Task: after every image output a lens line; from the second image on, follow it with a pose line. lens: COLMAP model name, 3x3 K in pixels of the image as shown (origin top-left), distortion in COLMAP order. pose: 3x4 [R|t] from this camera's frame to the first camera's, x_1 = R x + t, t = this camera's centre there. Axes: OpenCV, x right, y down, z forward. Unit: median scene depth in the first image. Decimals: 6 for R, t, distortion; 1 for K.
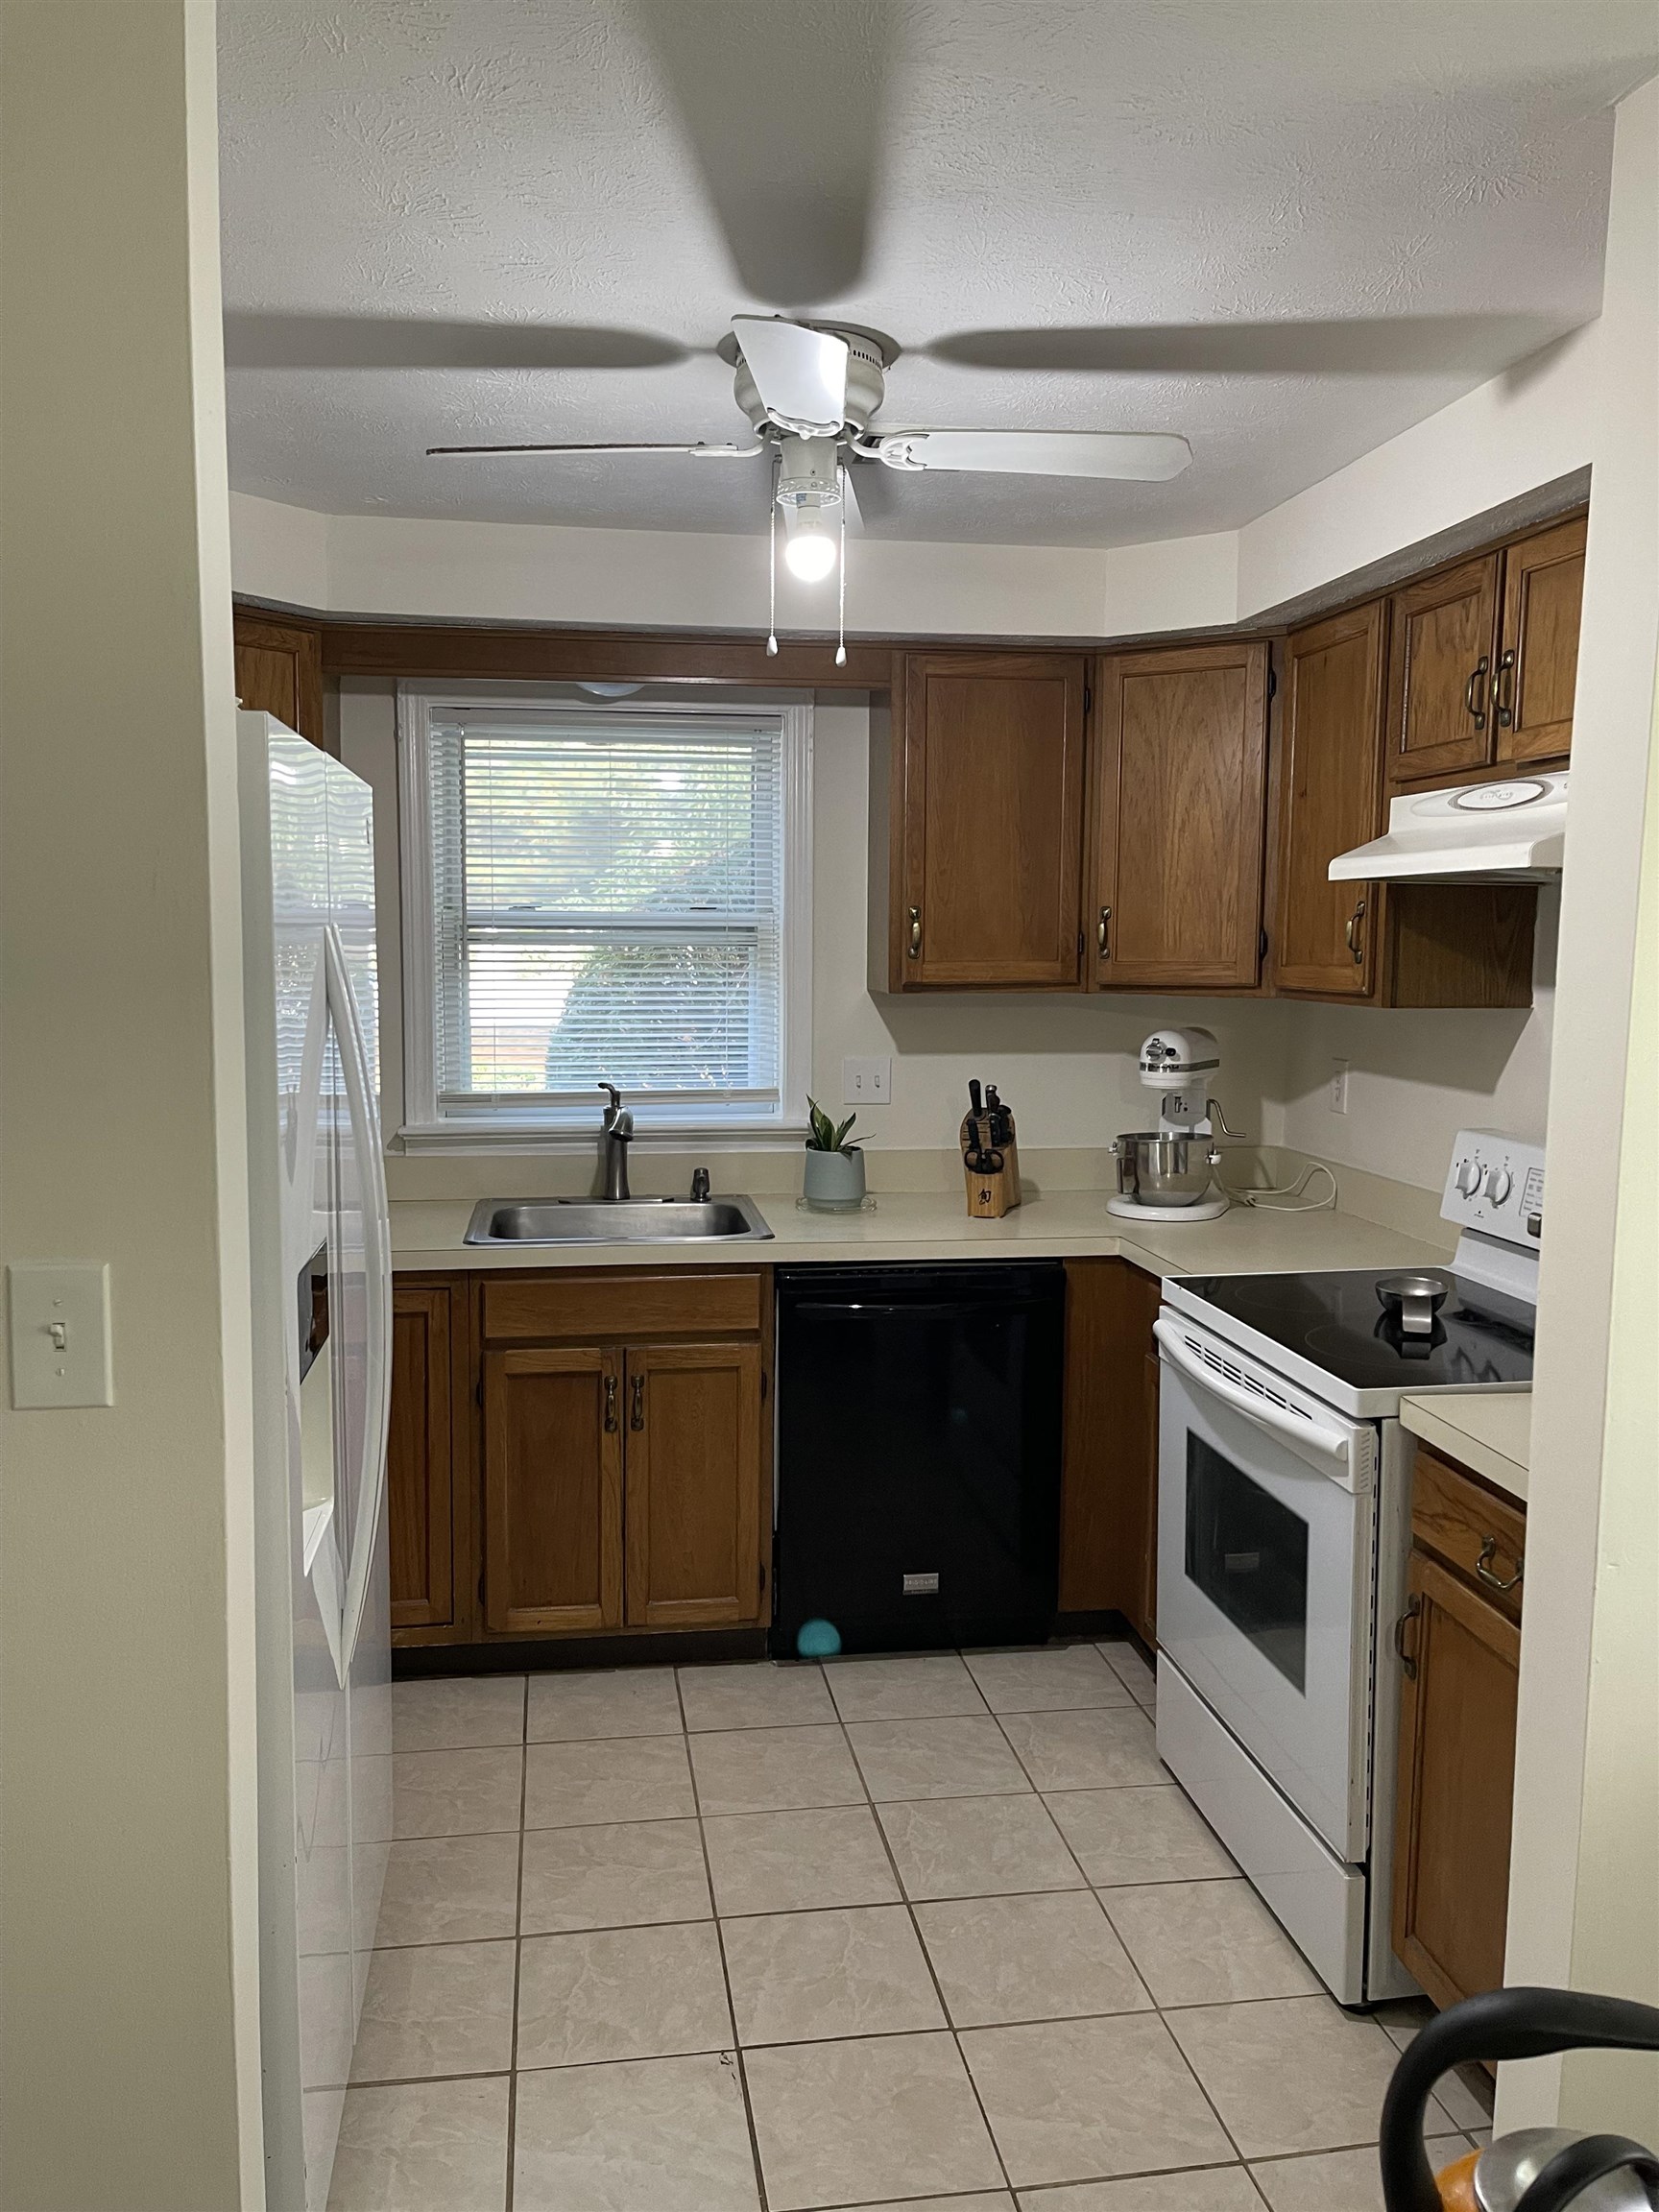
lens RADIAL K [[1662.3, 0, 819.9], [0, 1662.3, 1098.5], [0, 0, 1]] dist [0.035379, -0.039421]
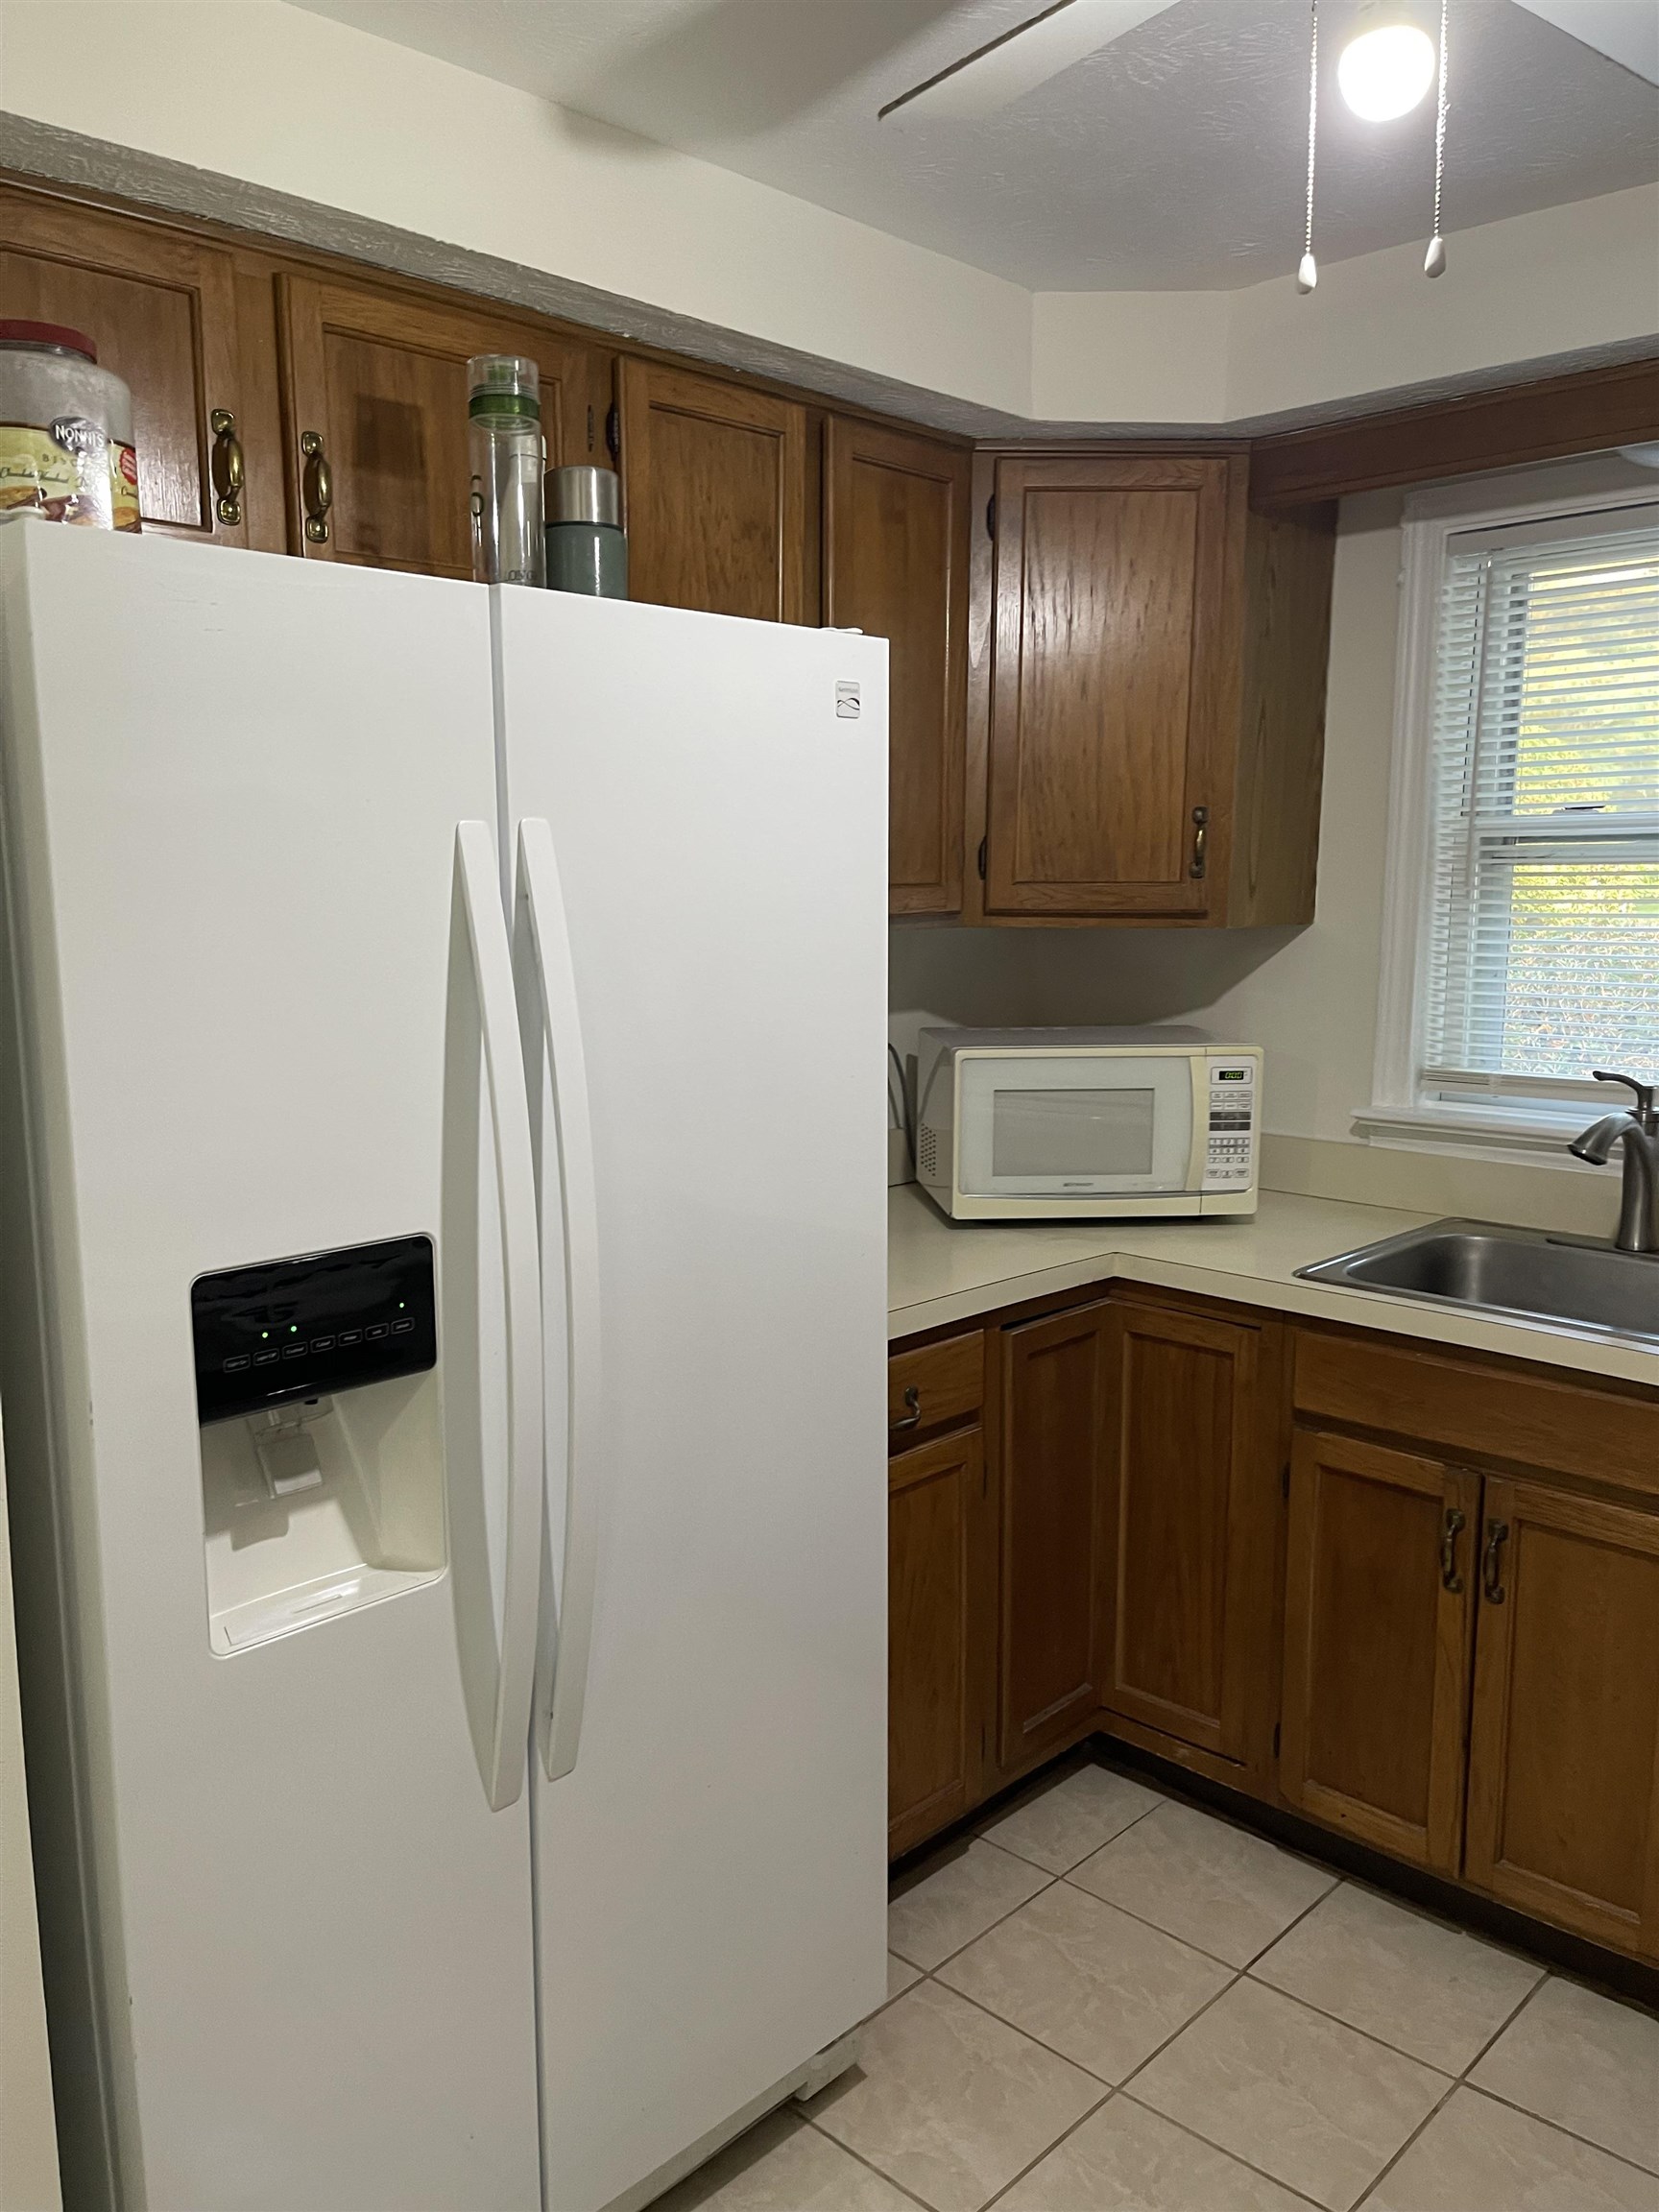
lens RADIAL K [[1662.3, 0, 829.4], [0, 1662.3, 1126.2], [0, 0, 1]] dist [0.035379, -0.039421]
pose [[0.604204, 0.111848, -0.788941, 0.232717], [-0.070963, 0.993718, 0.086533, -0.026013], [0.793663, 0.003702, 0.608346, 0.391587]]
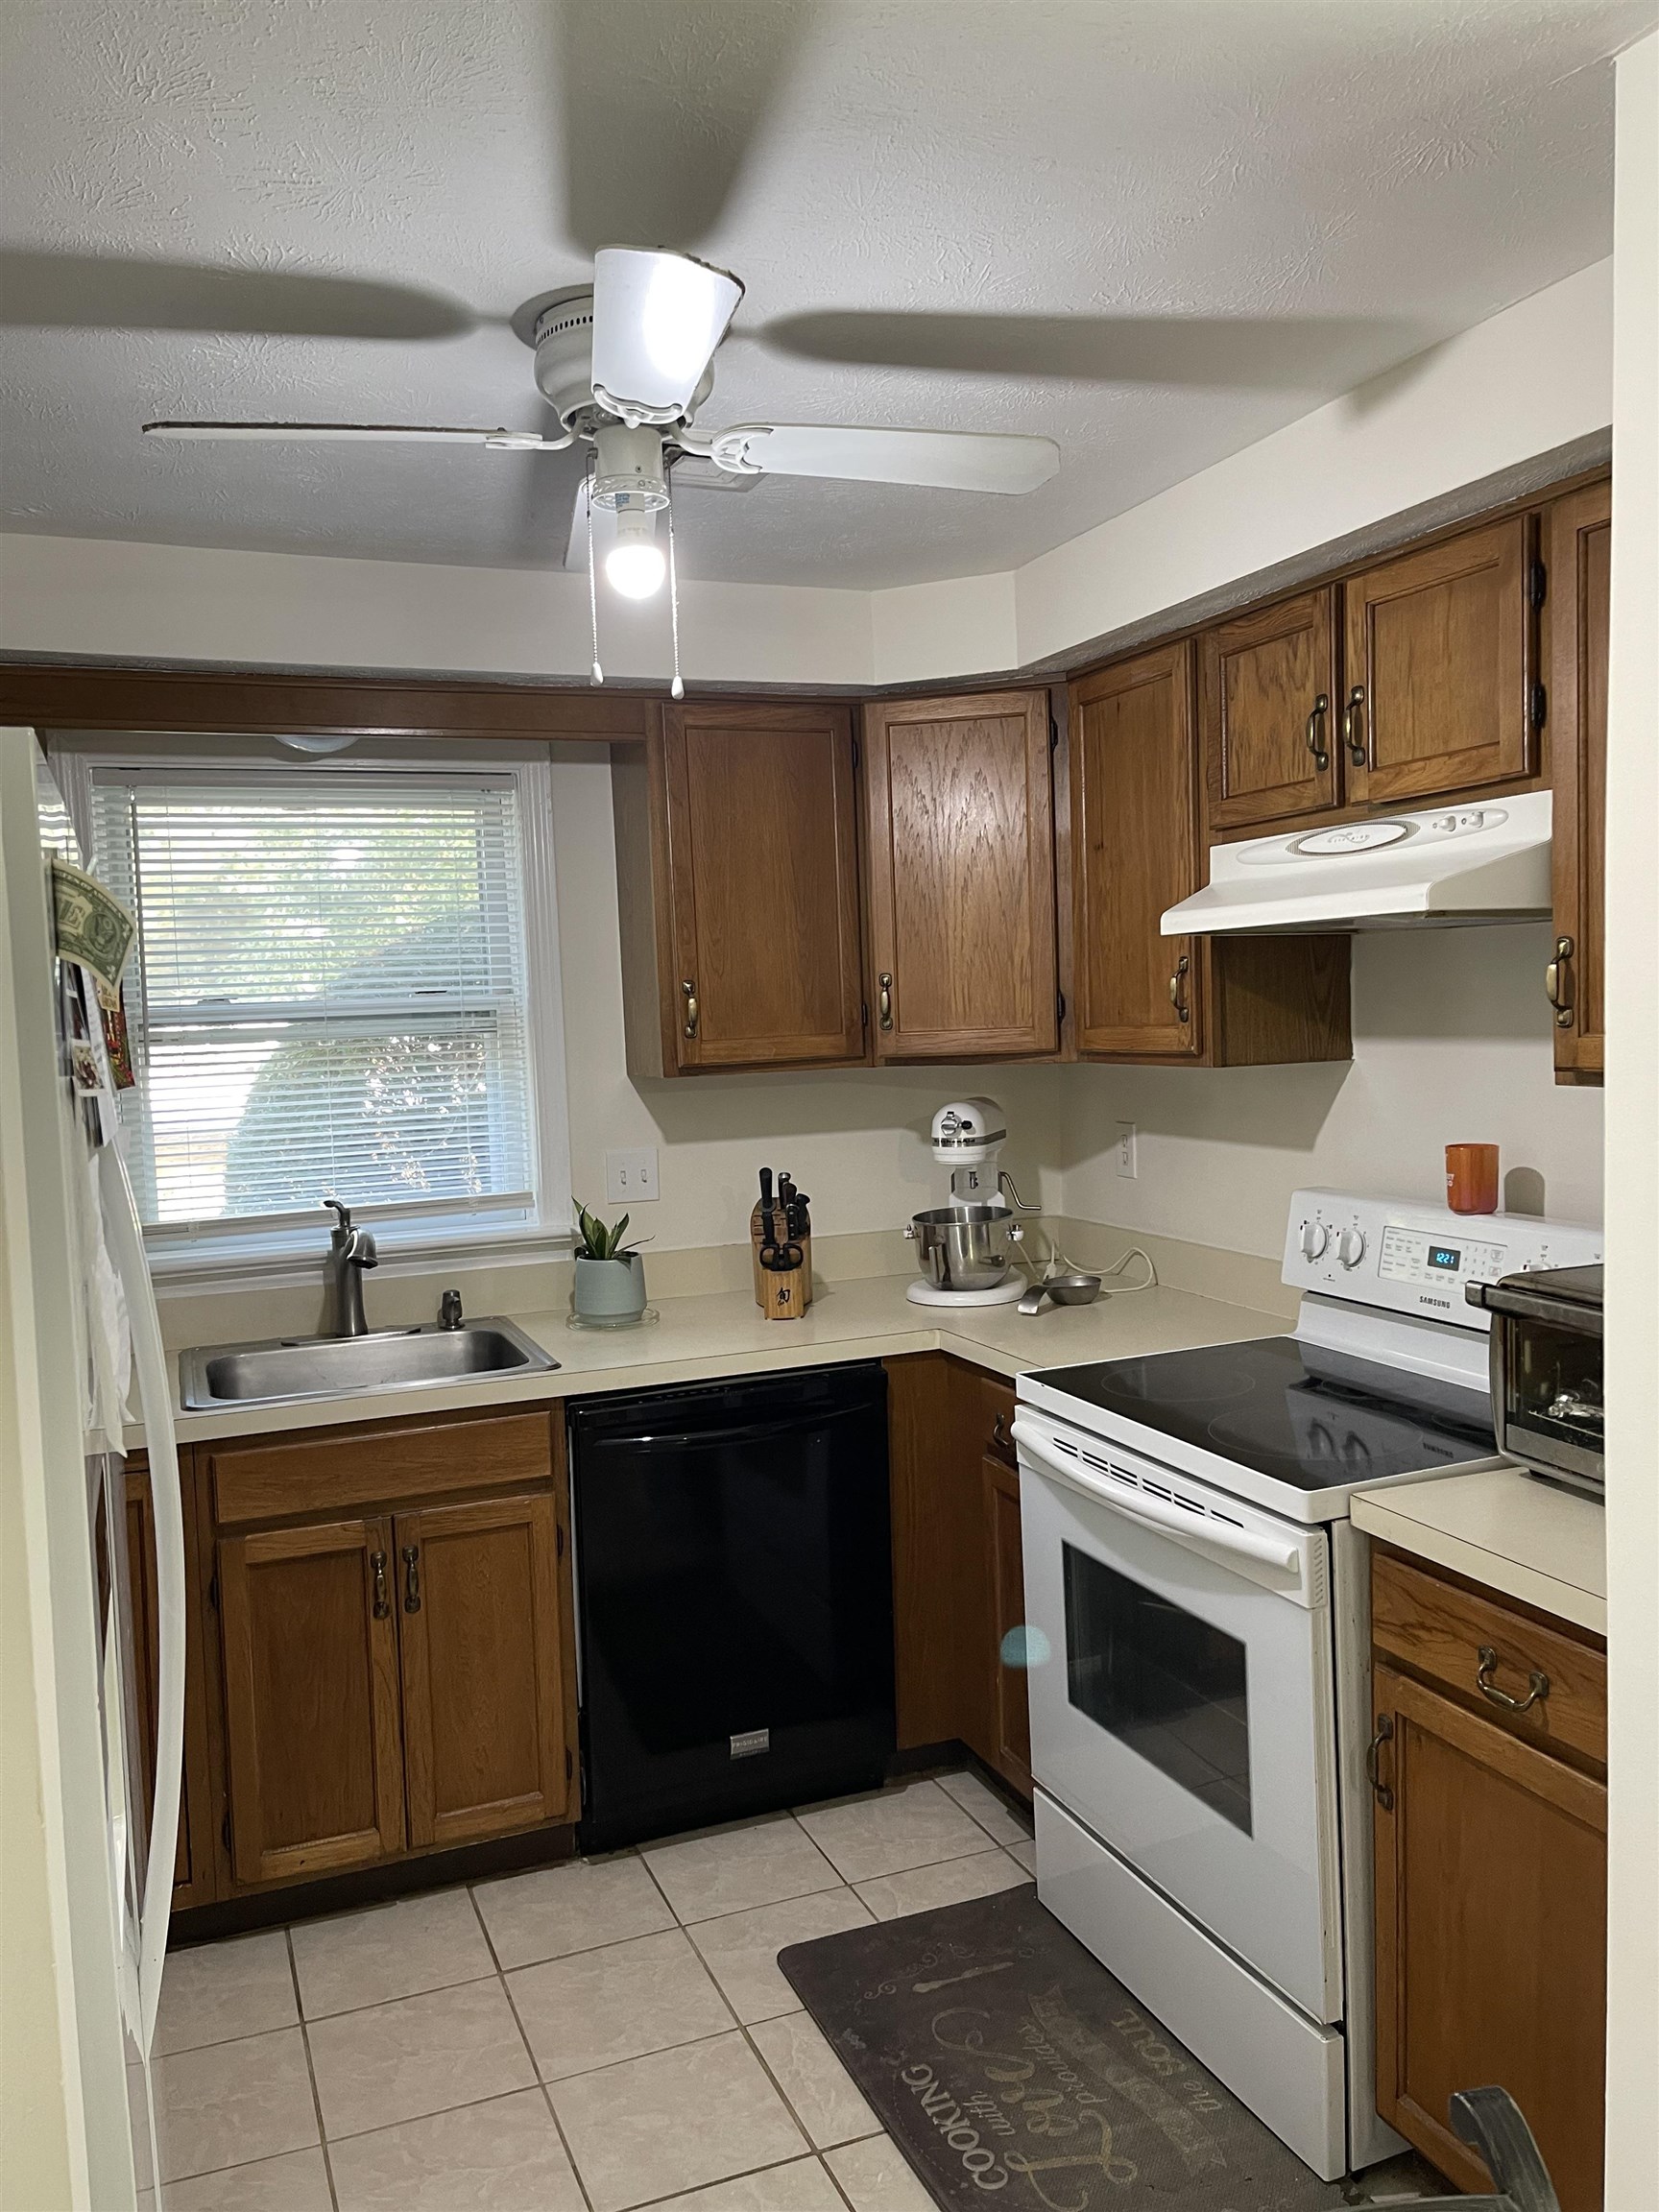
lens RADIAL K [[1662.3, 0, 841.4], [0, 1662.3, 1105.1], [0, 0, 1]] dist [0.035379, -0.039421]
pose [[0.971211, -0.056728, 0.231366, -0.080446], [0.066137, 0.997261, -0.033109, -0.014056], [-0.228854, 0.047458, 0.972303, 0.118386]]
